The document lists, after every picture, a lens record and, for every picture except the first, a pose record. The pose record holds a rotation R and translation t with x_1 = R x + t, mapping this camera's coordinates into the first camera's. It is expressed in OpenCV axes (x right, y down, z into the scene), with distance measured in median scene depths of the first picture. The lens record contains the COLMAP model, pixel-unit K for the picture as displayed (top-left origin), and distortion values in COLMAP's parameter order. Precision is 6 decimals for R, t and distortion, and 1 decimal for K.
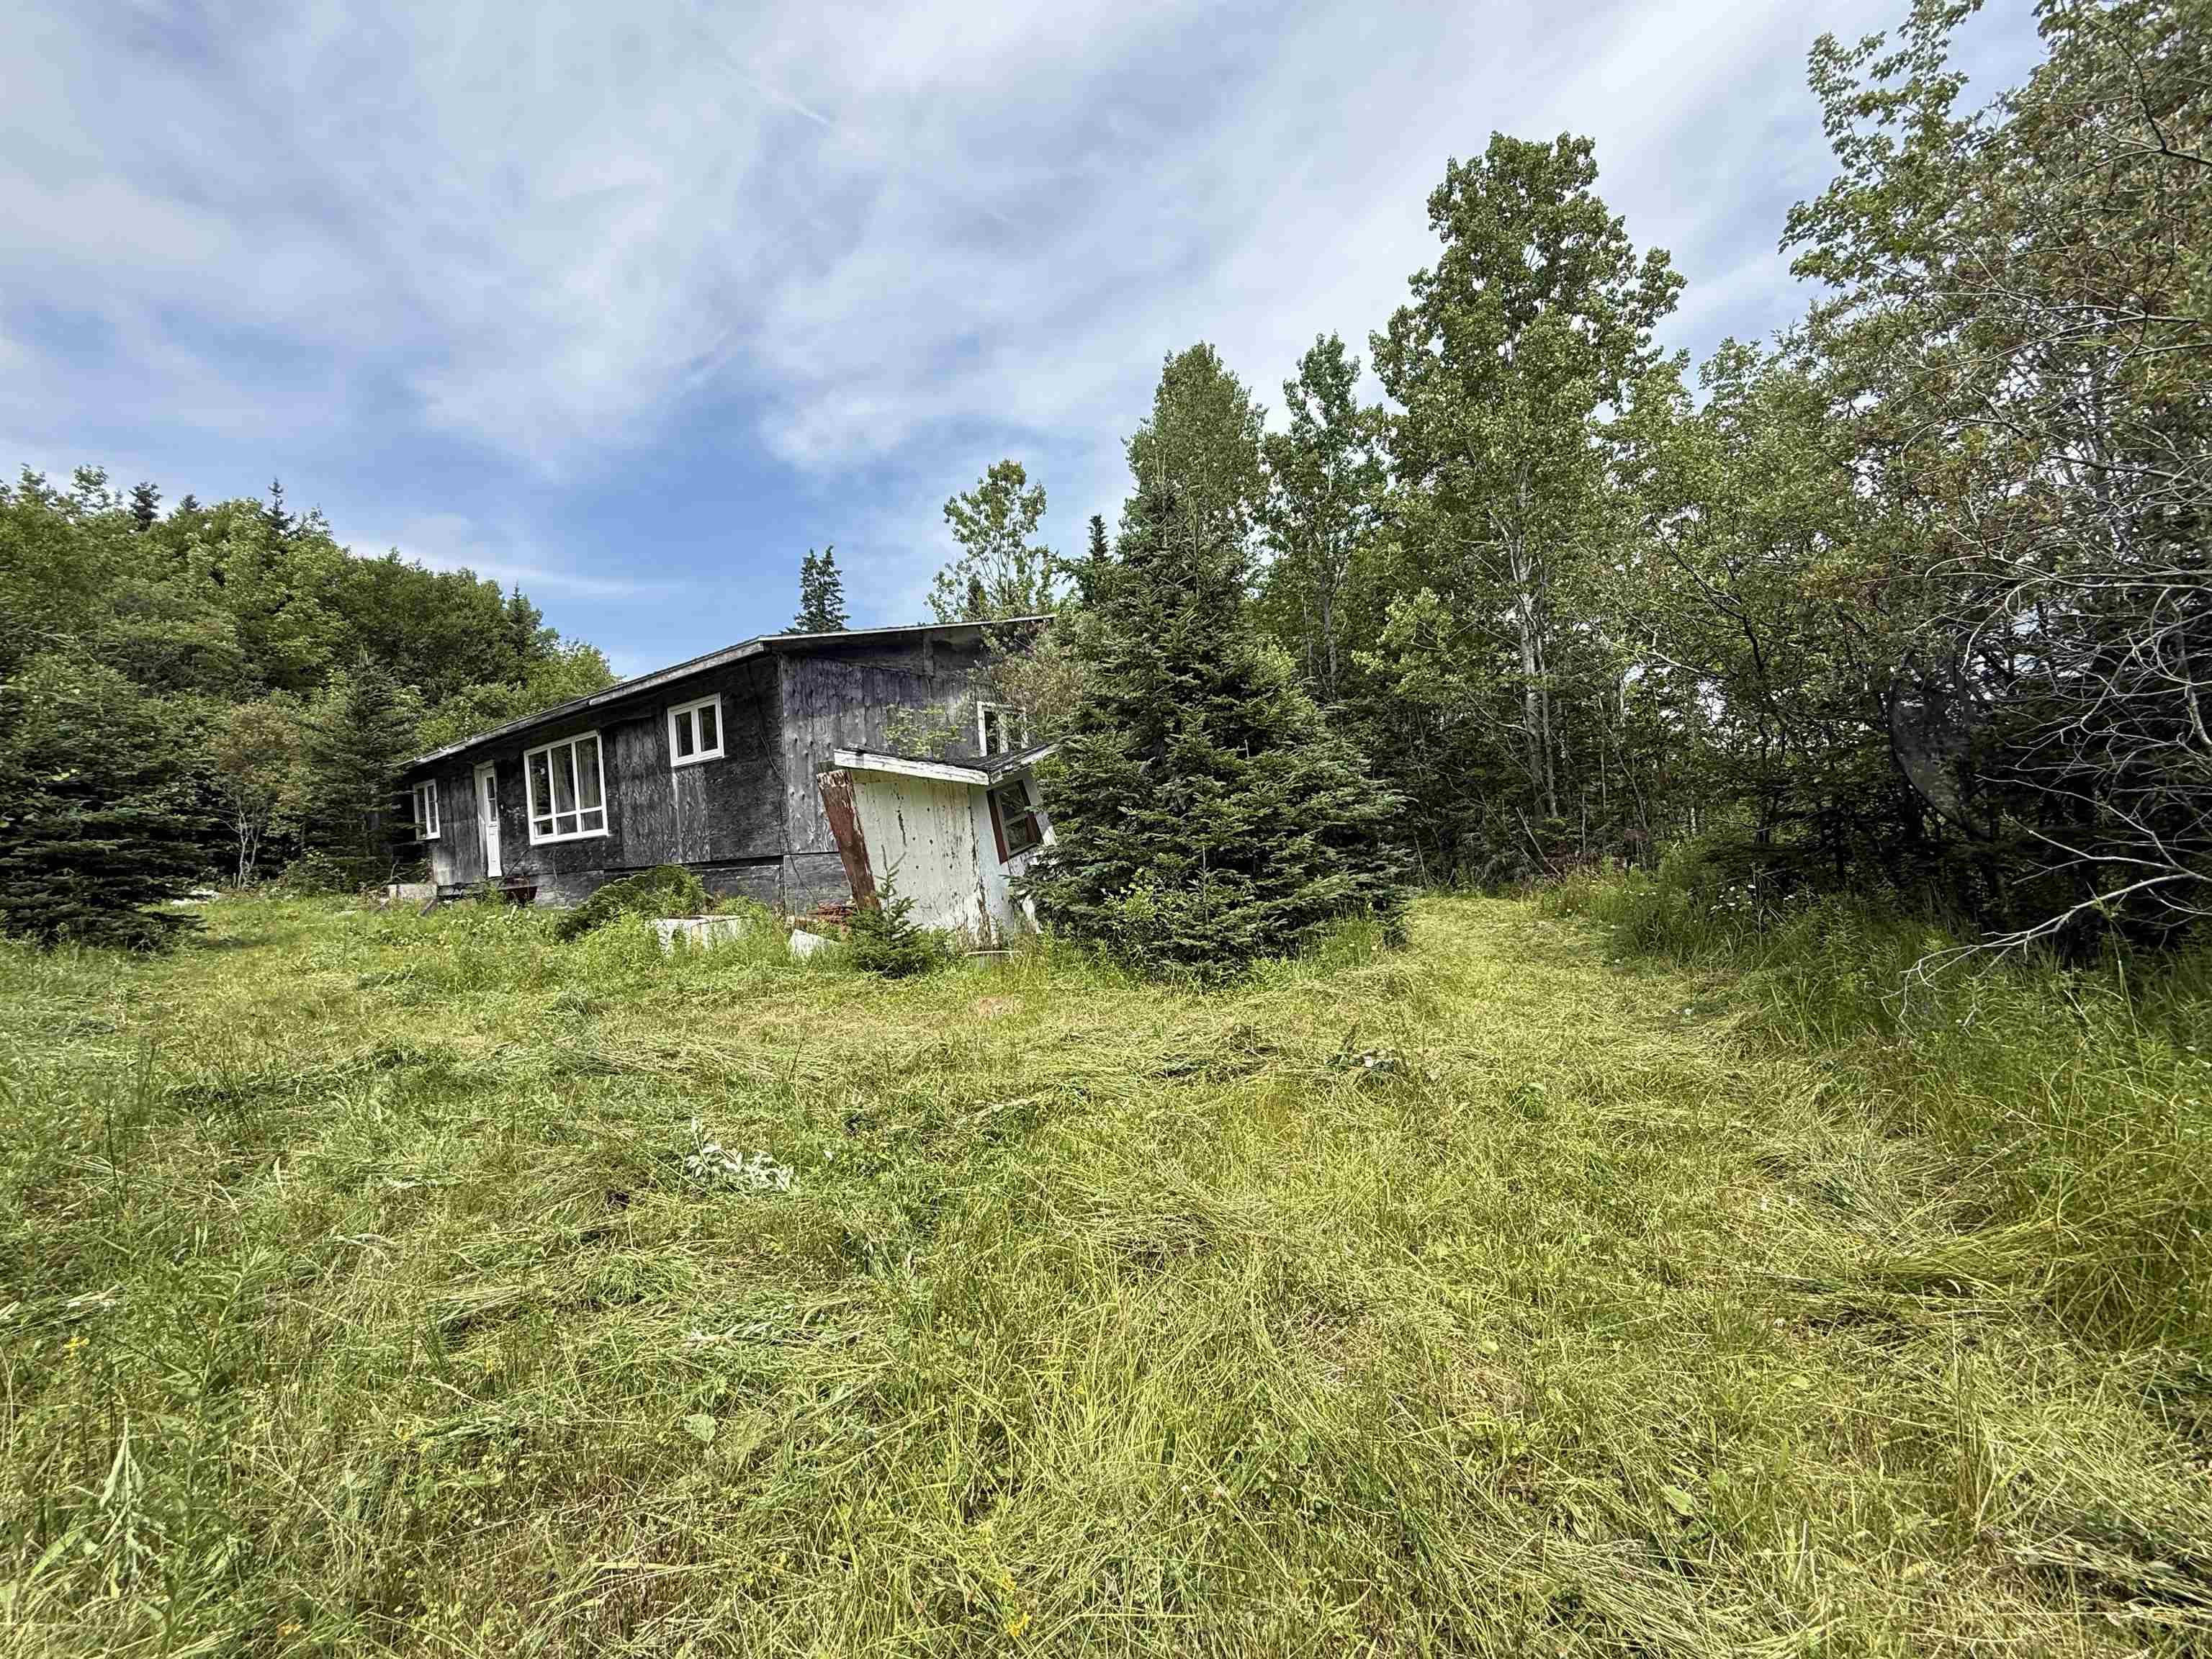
lens RADIAL K [[901.4, 0, 1089.9], [0, 901.4, 834.2], [0, 0, 1]] dist [0.000041, 0.000220]
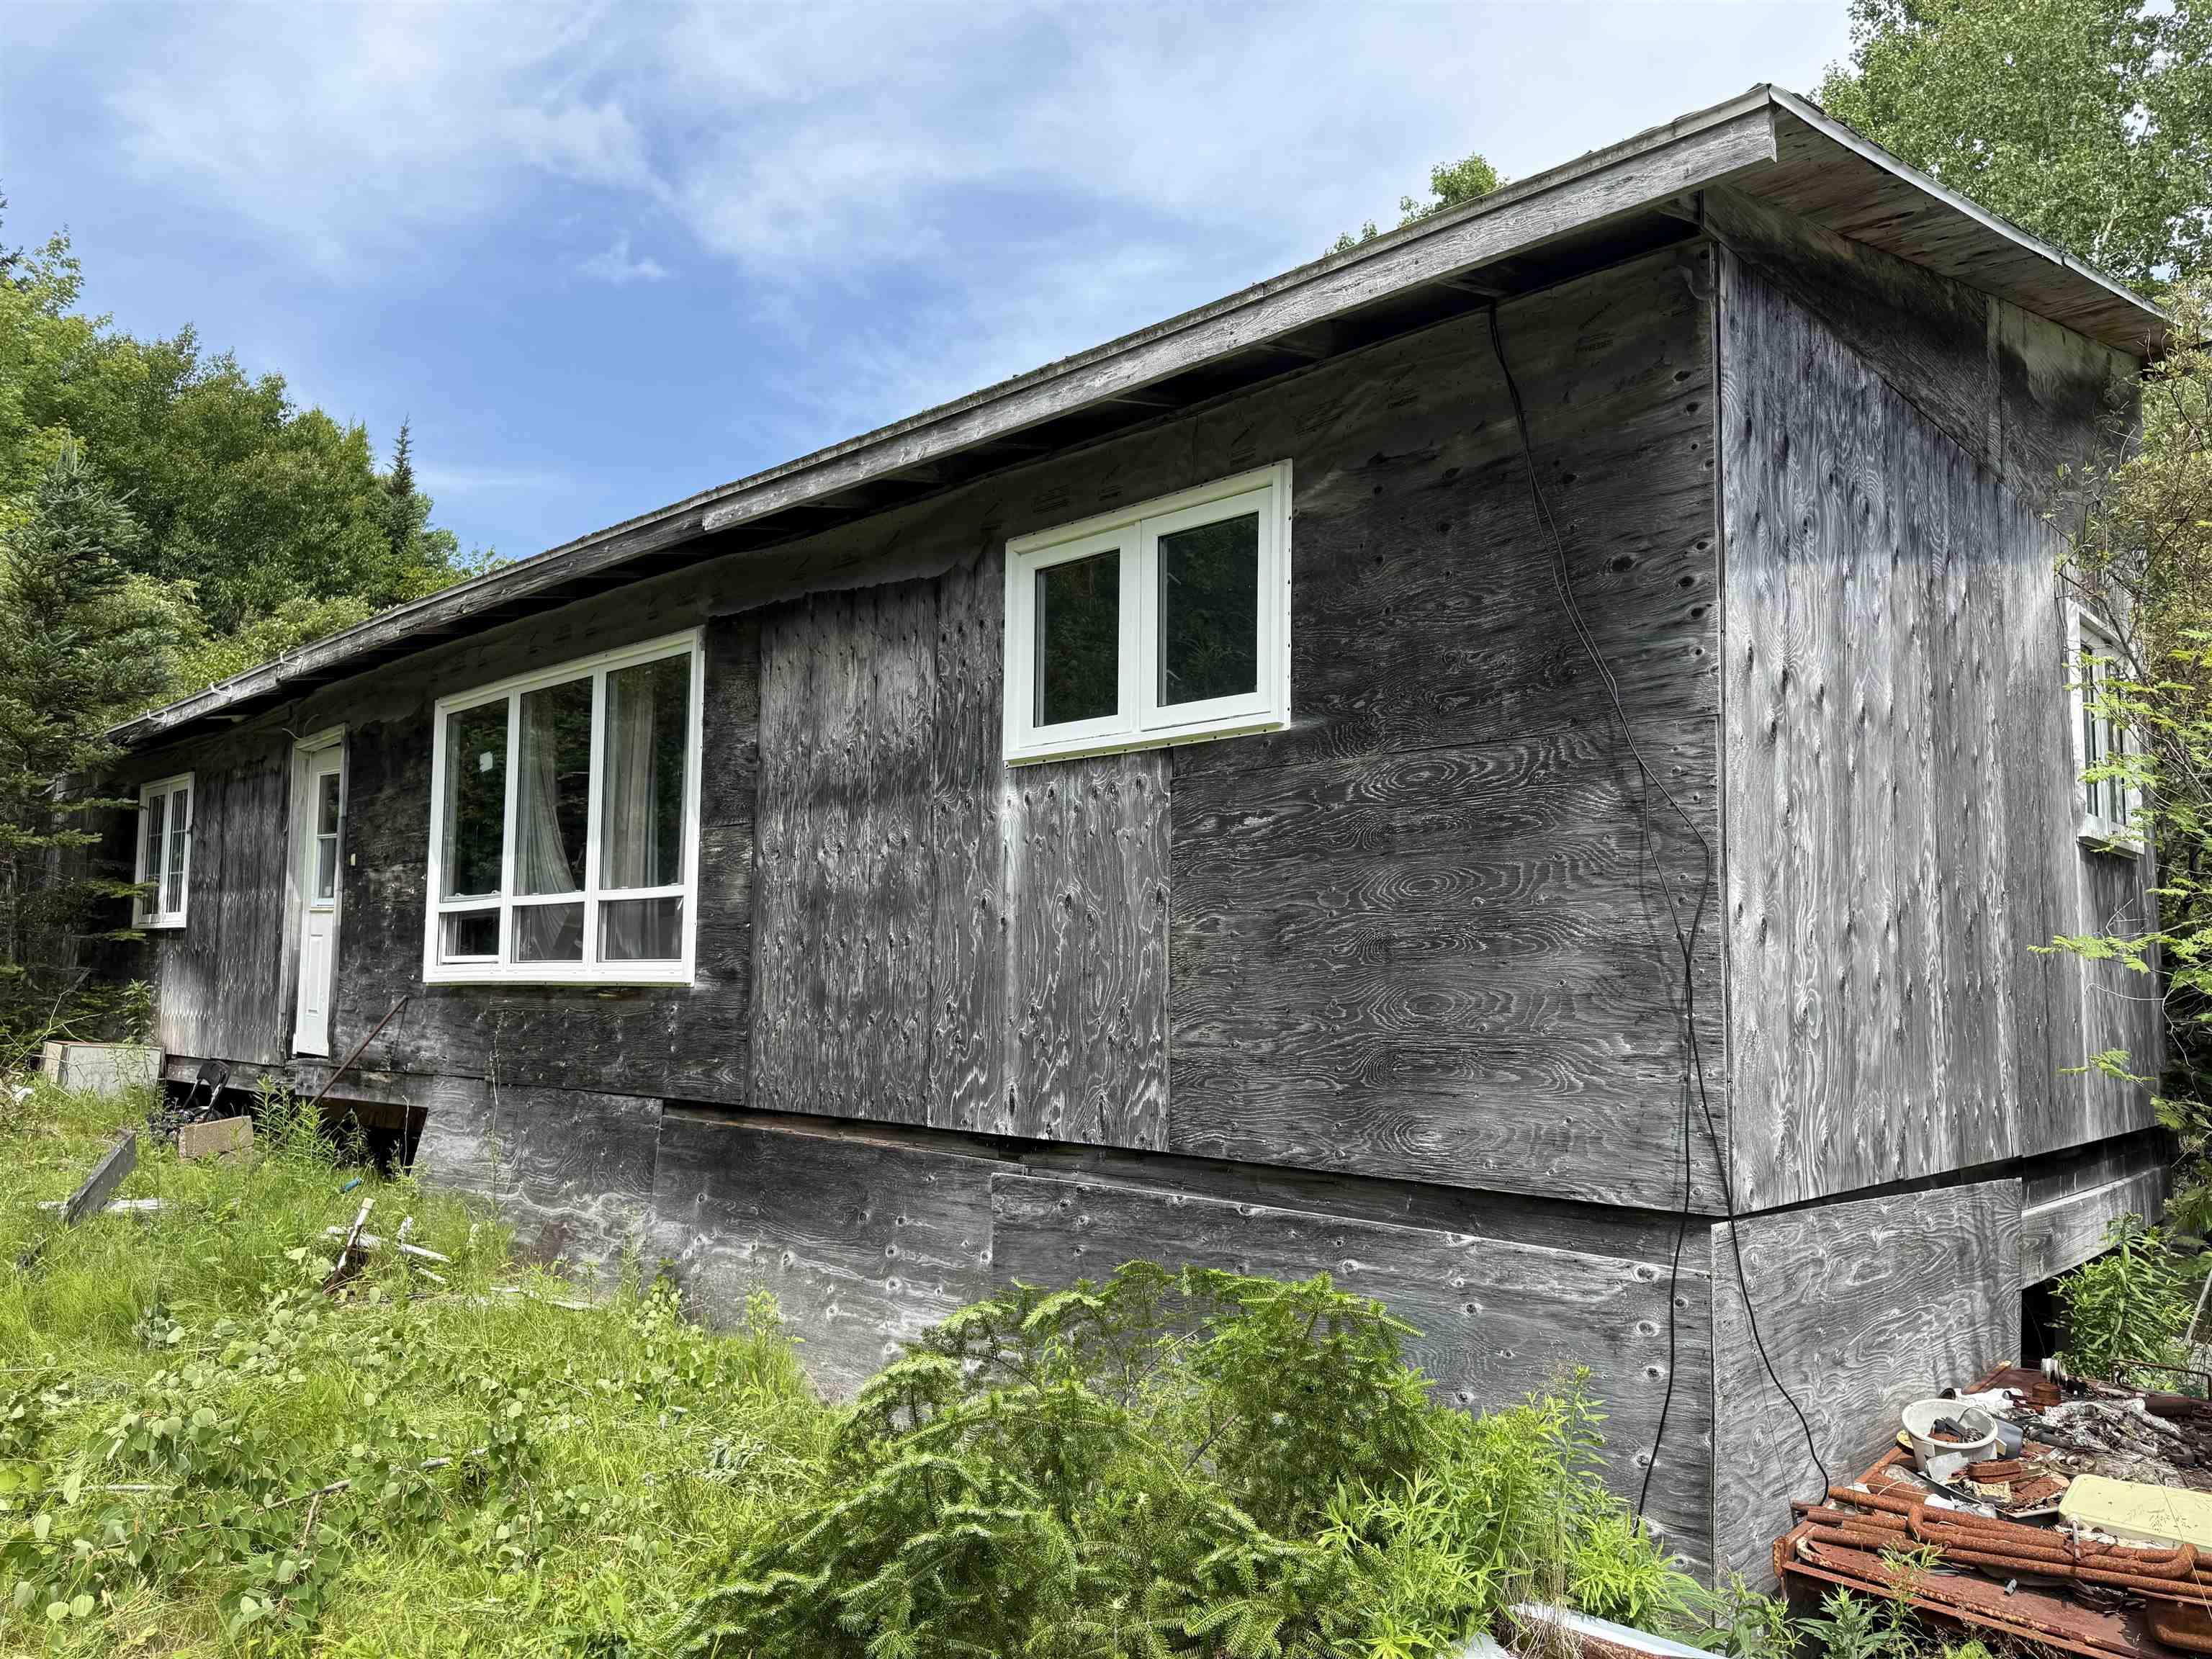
lens RADIAL K [[1630.0, 0, 1119.3], [0, 1630.0, 839.3], [0, 0, 1]] dist [0.028516, -0.062726]
pose [[0.989834, 0.071925, -0.122699, -0.292703], [-0.081695, 0.993714, -0.076536, -0.014565], [0.116423, 0.085782, 0.989488, 0.423595]]
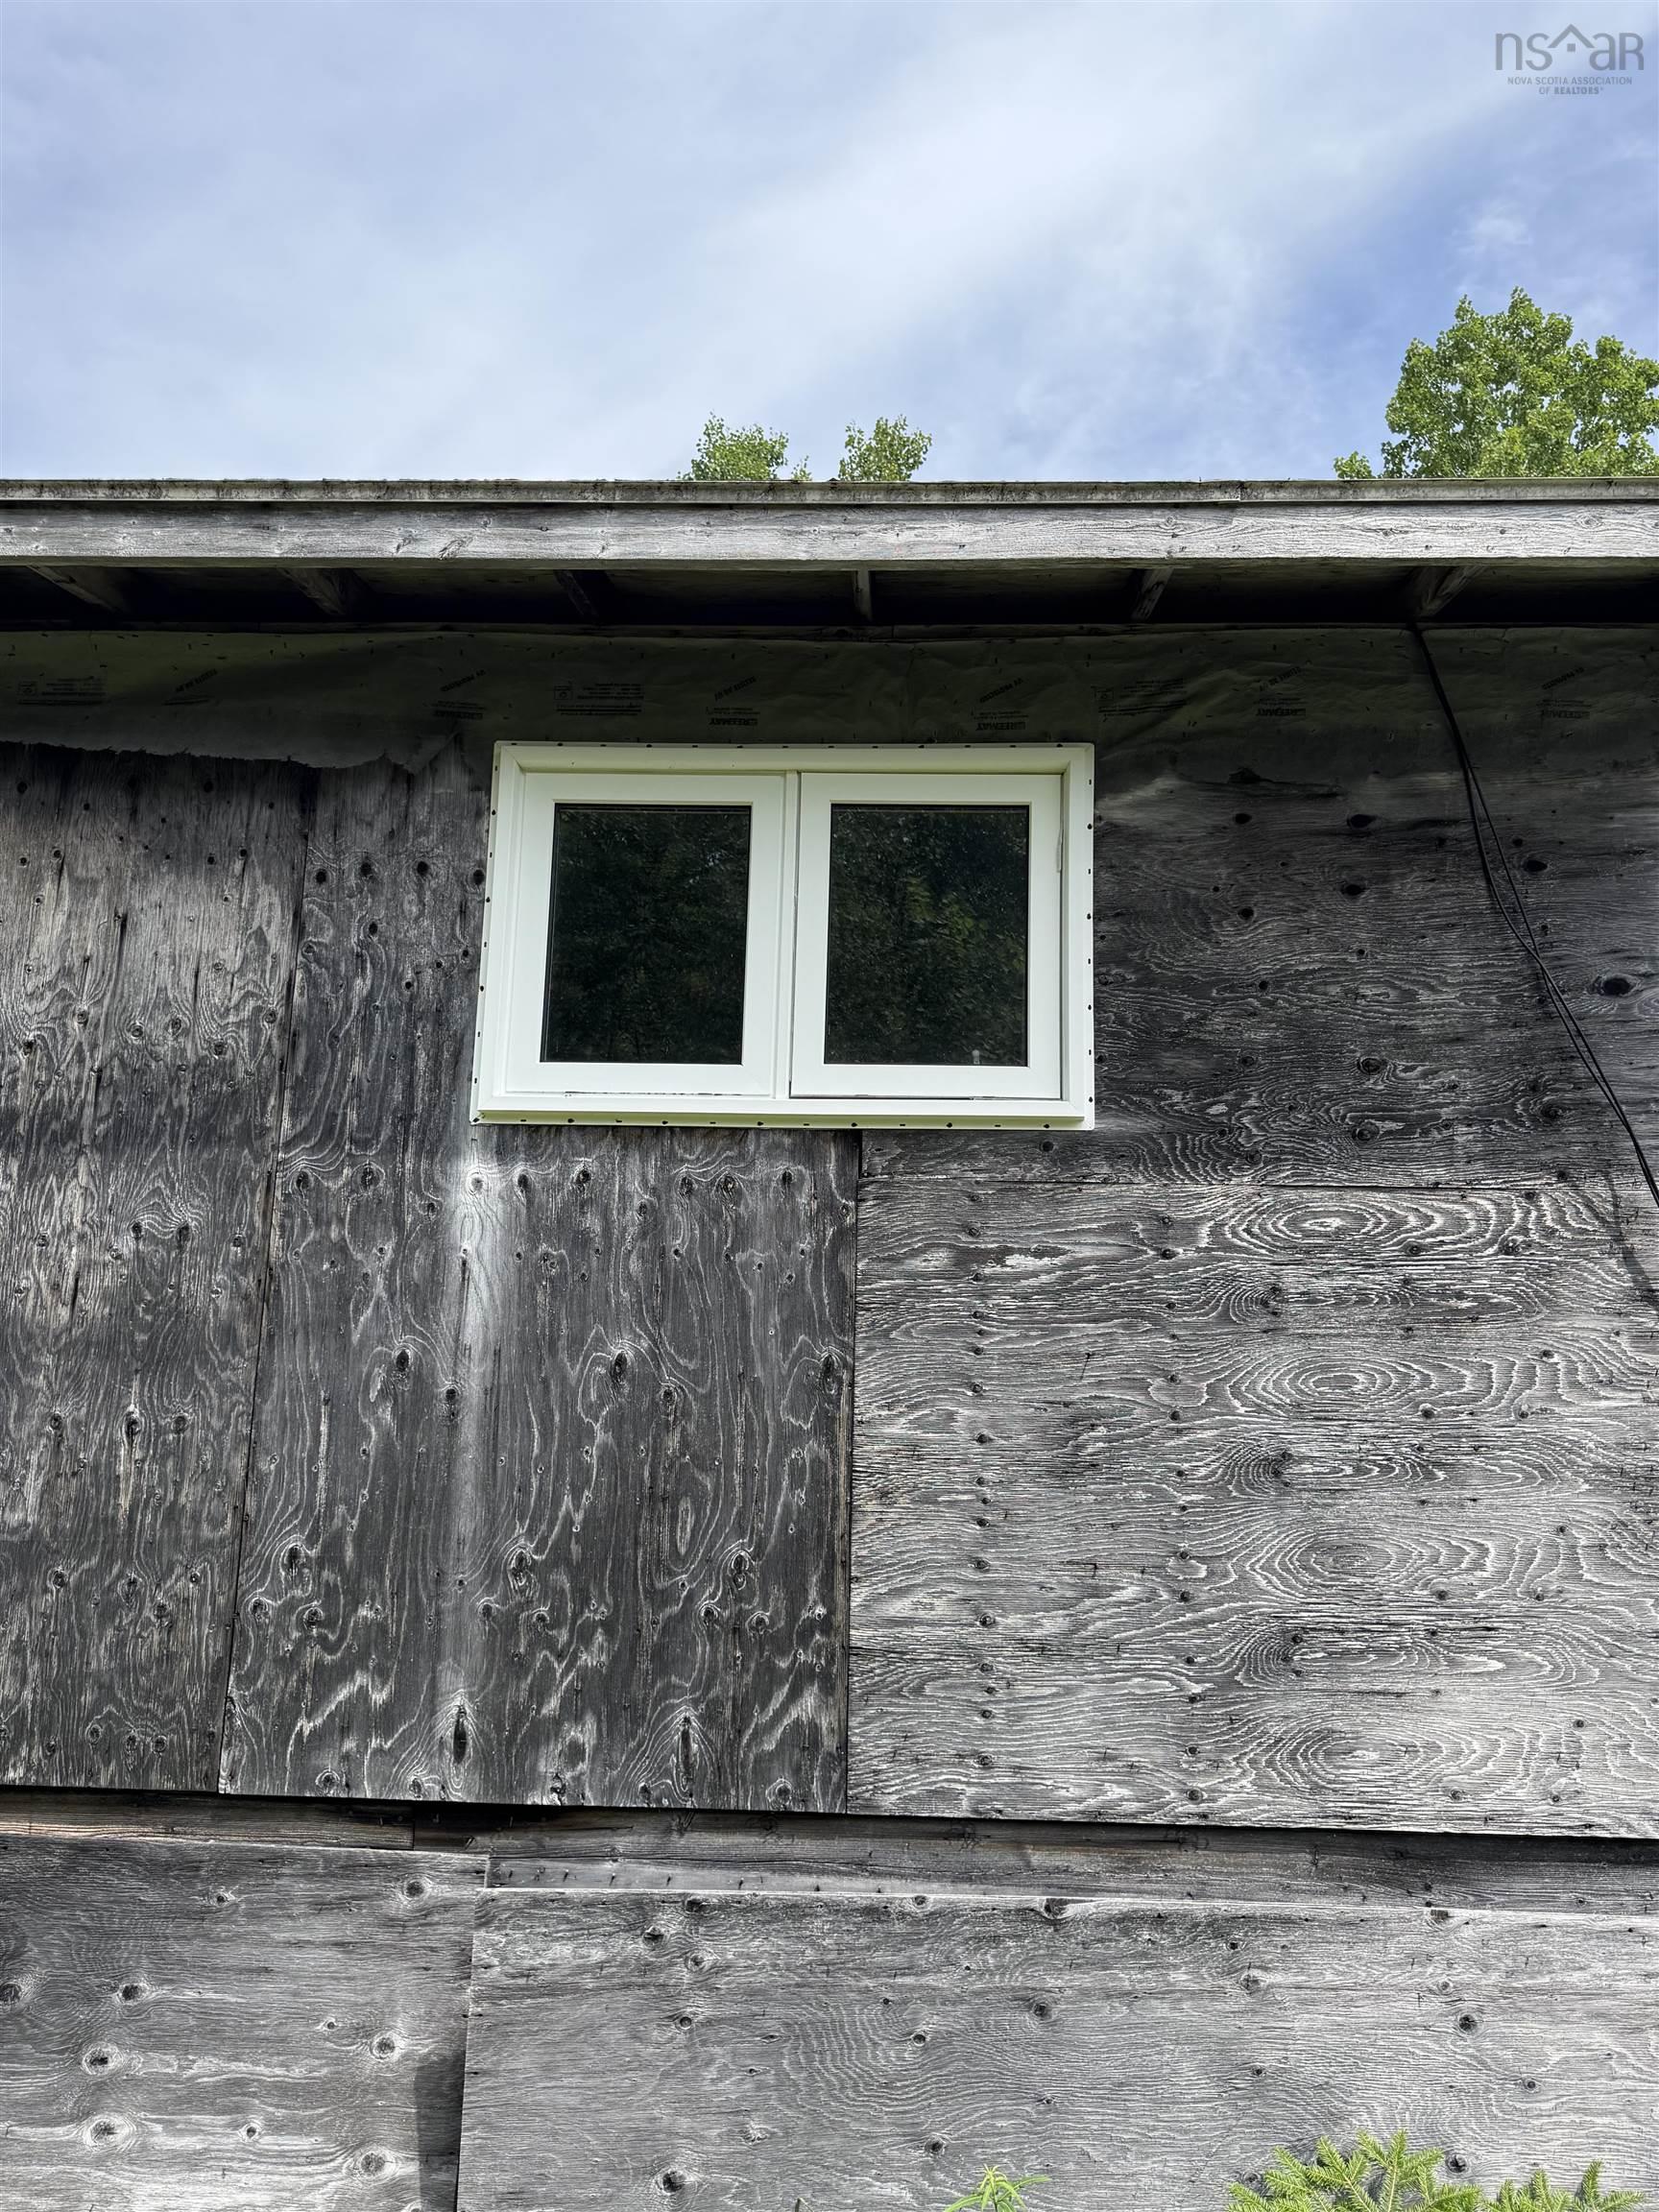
lens RADIAL K [[1630.0, 0, 842.3], [0, 1630.0, 1085.4], [0, 0, 1]] dist [0.028516, -0.062726]
pose [[0.804692, 0.207983, 0.556070, -0.446606], [-0.083175, 0.966886, -0.241274, -0.014531], [-0.587838, 0.147900, 0.795344, 0.589642]]
